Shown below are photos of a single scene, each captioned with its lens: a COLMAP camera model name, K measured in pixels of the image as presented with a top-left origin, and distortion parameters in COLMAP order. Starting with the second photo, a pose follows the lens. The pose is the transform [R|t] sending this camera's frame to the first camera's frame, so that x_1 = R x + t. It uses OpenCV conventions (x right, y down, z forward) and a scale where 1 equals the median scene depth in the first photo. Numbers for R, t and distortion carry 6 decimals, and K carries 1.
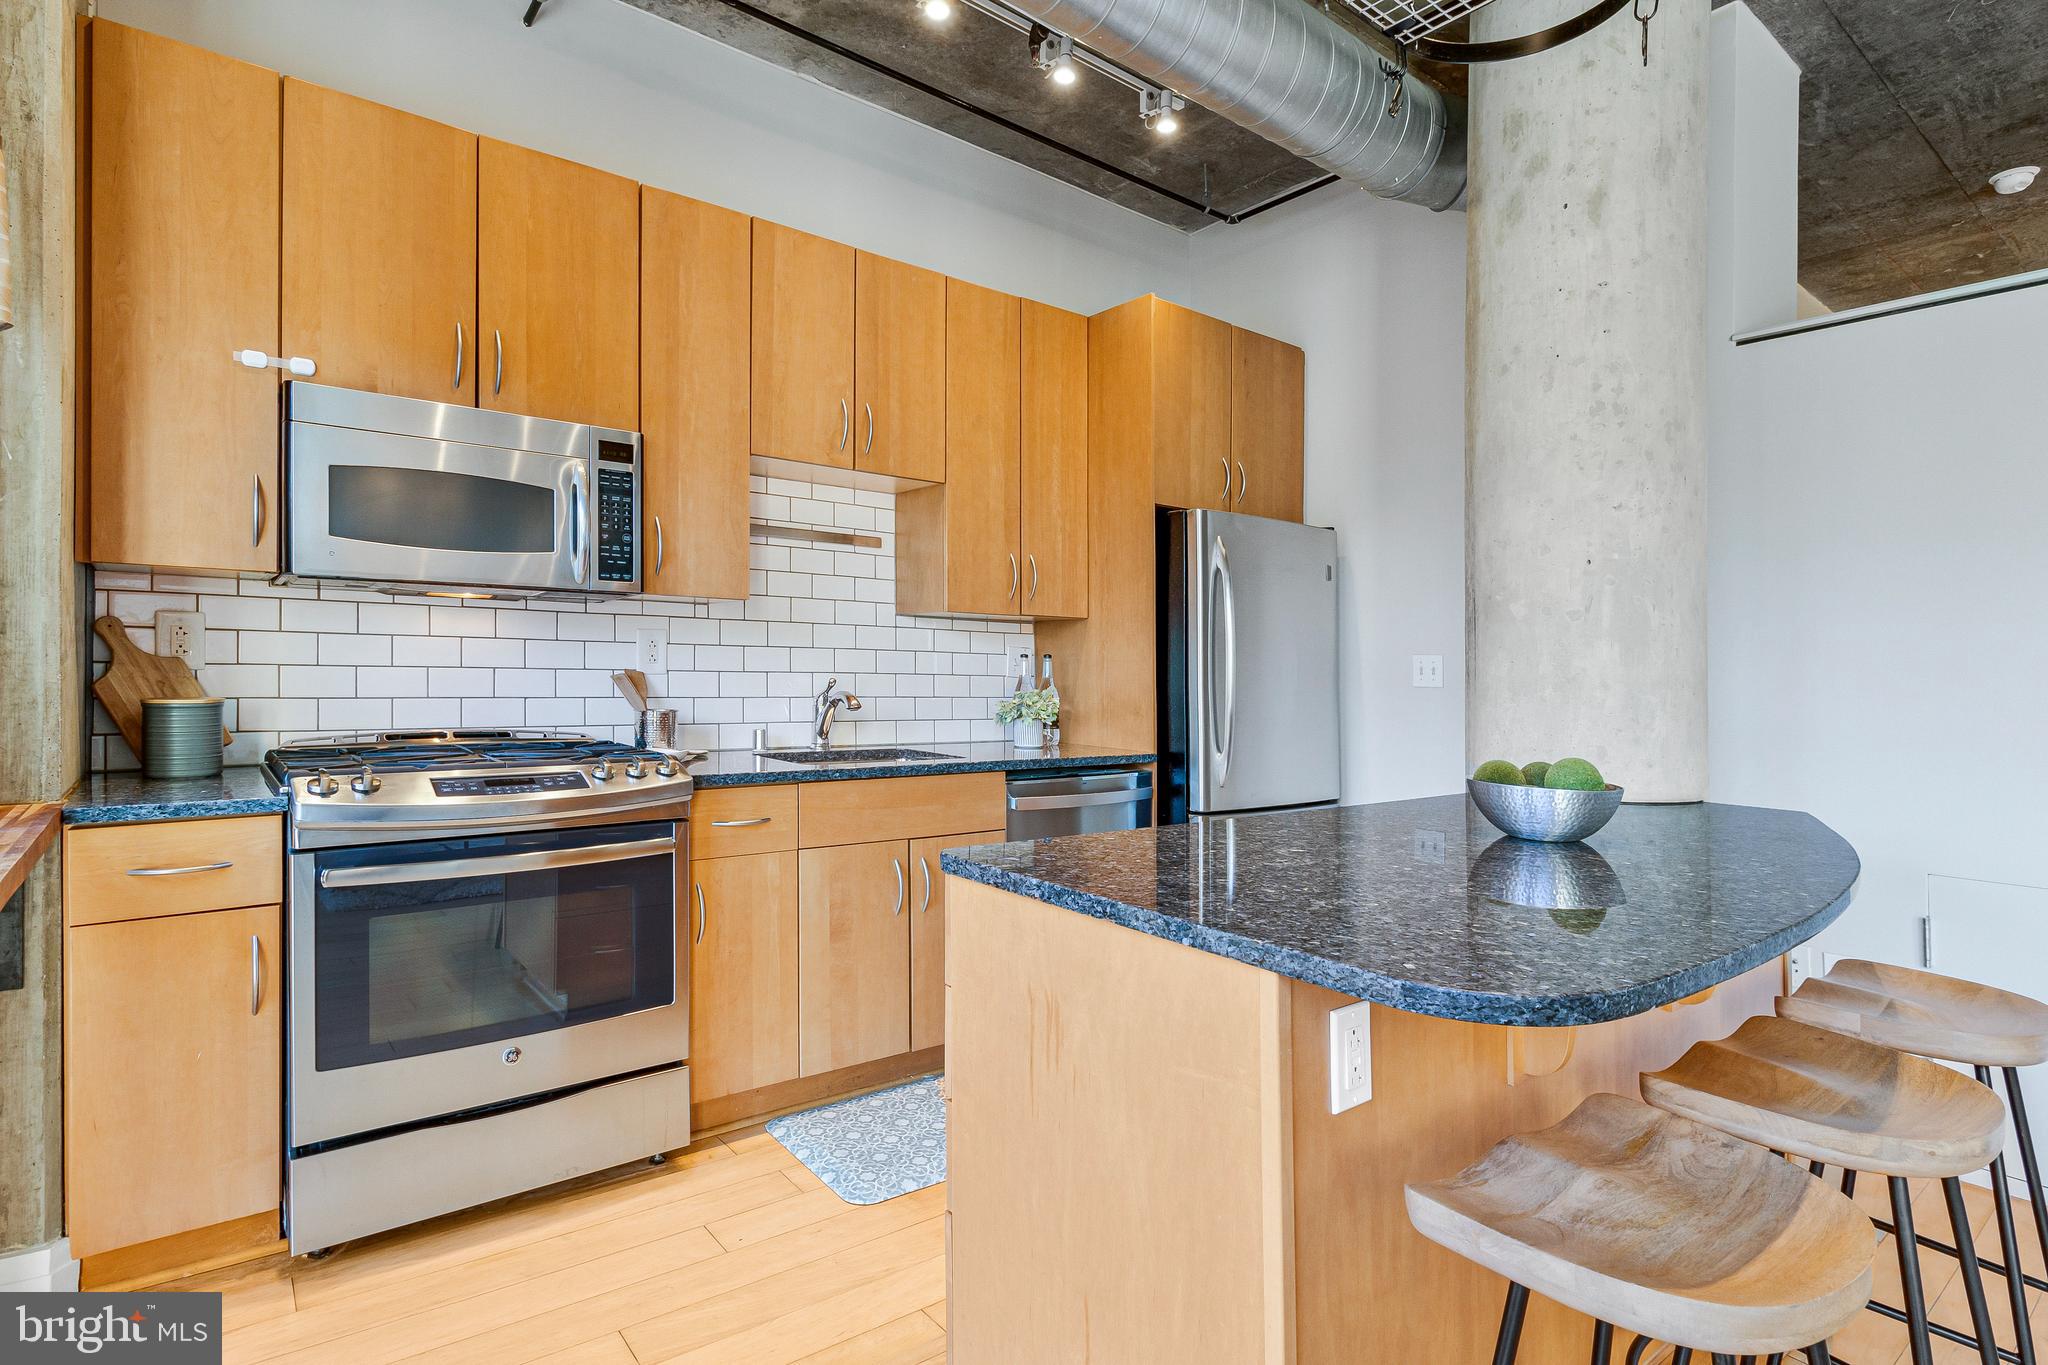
lens RADIAL K [[1020.9, 0, 1024.0], [0, 1020.9, 682.5], [0, 0, 1]] dist [-0.007267, -0.000340]
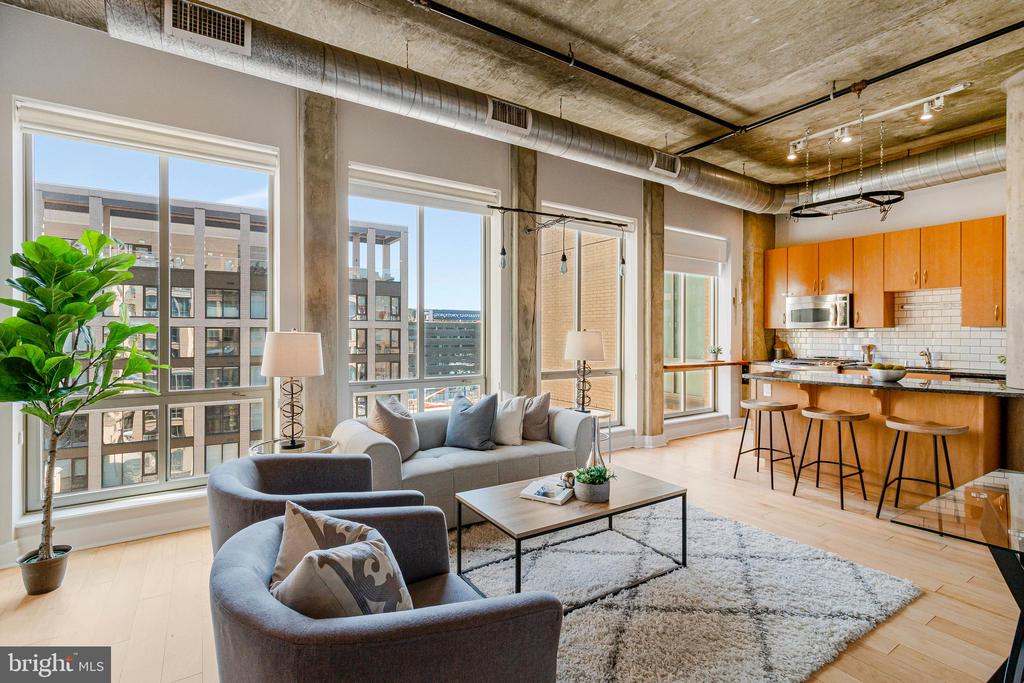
lens RADIAL K [[485.6, 0, 502.9], [0, 485.6, 334.5], [0, 0, 1]] dist [-0.000318, 0.000290]
pose [[-0.112231, -0.019633, -0.993488, 1.884735], [-0.017442, 0.999690, -0.017786, 0.008165], [0.993529, 0.015332, -0.112539, -0.298586]]
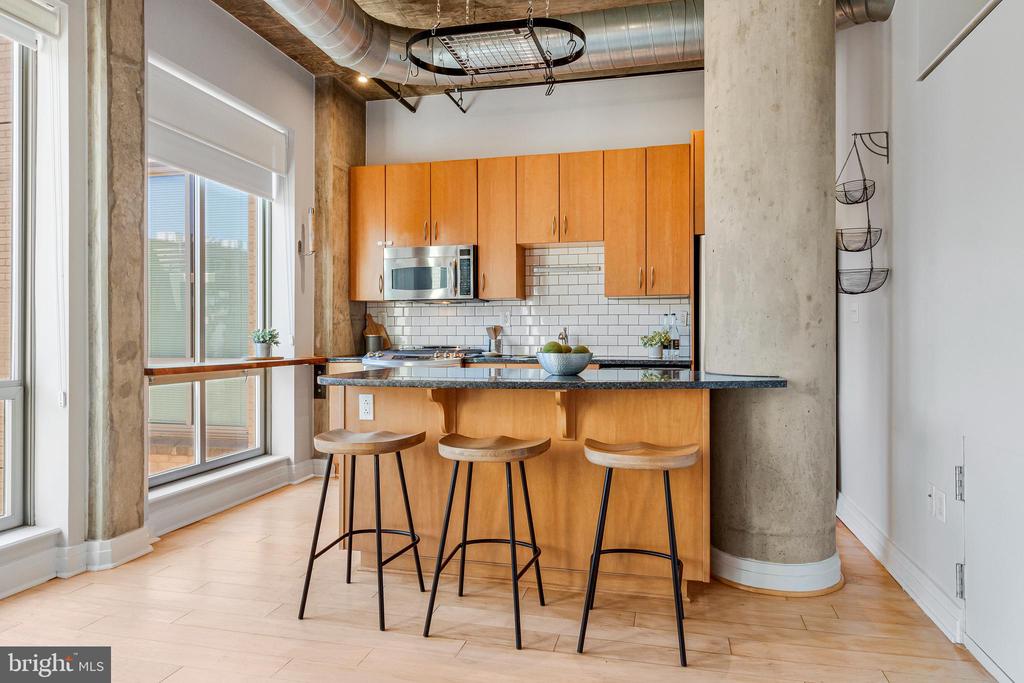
lens RADIAL K [[648.2, 0, 530.4], [0, 648.2, 339.9], [0, 0, 1]] dist [-0.004705, -0.000686]
pose [[0.621287, -0.015876, -0.783422, 1.129013], [0.002280, 0.999827, -0.018453, 0.063136], [0.783580, 0.009679, 0.621216, -0.033018]]
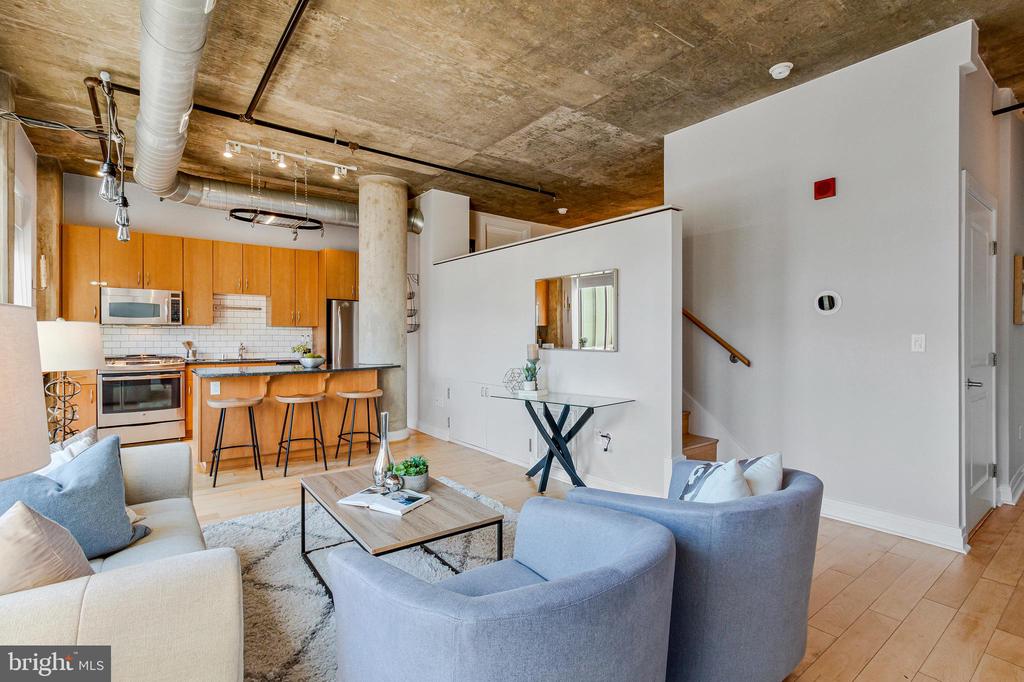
lens RADIAL K [[481.6, 0, 527.6], [0, 481.6, 334.7], [0, 0, 1]] dist [0.000613, 0.000457]
pose [[0.999851, -0.016092, 0.006324, 1.148359], [0.016209, 0.999689, -0.018963, 0.025151], [-0.006017, 0.019062, 0.999800, -1.179209]]
